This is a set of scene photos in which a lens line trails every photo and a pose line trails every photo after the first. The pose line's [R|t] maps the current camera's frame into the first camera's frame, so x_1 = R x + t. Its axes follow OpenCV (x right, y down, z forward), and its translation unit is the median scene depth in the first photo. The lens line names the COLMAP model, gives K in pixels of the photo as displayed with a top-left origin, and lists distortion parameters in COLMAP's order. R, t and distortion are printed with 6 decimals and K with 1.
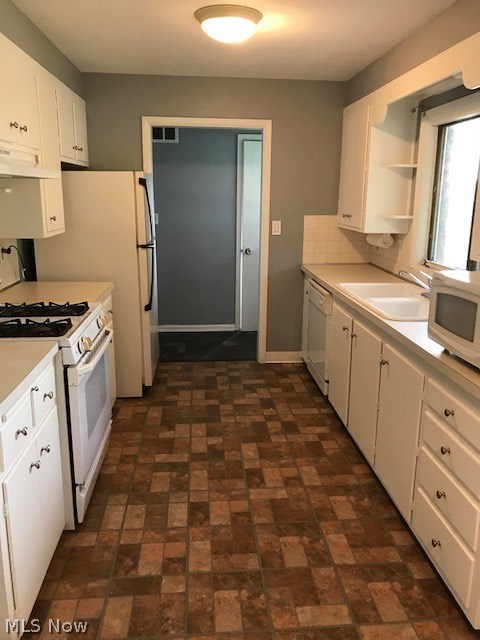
lens RADIAL K [[526.8, 0, 240.0], [0, 526.8, 320.0], [0, 0, 1]] dist [0.009915, -0.007410]
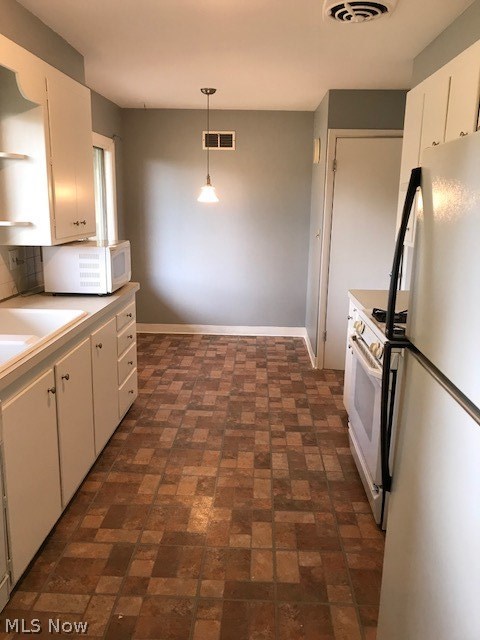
lens RADIAL K [[526.8, 0, 240.0], [0, 526.8, 320.0], [0, 0, 1]] dist [0.009915, -0.007410]
pose [[-0.992101, -0.060690, 0.109782, -0.132923], [-0.005474, 0.895282, 0.445466, -0.447468], [-0.125321, 0.441346, -0.888543, 1.847179]]
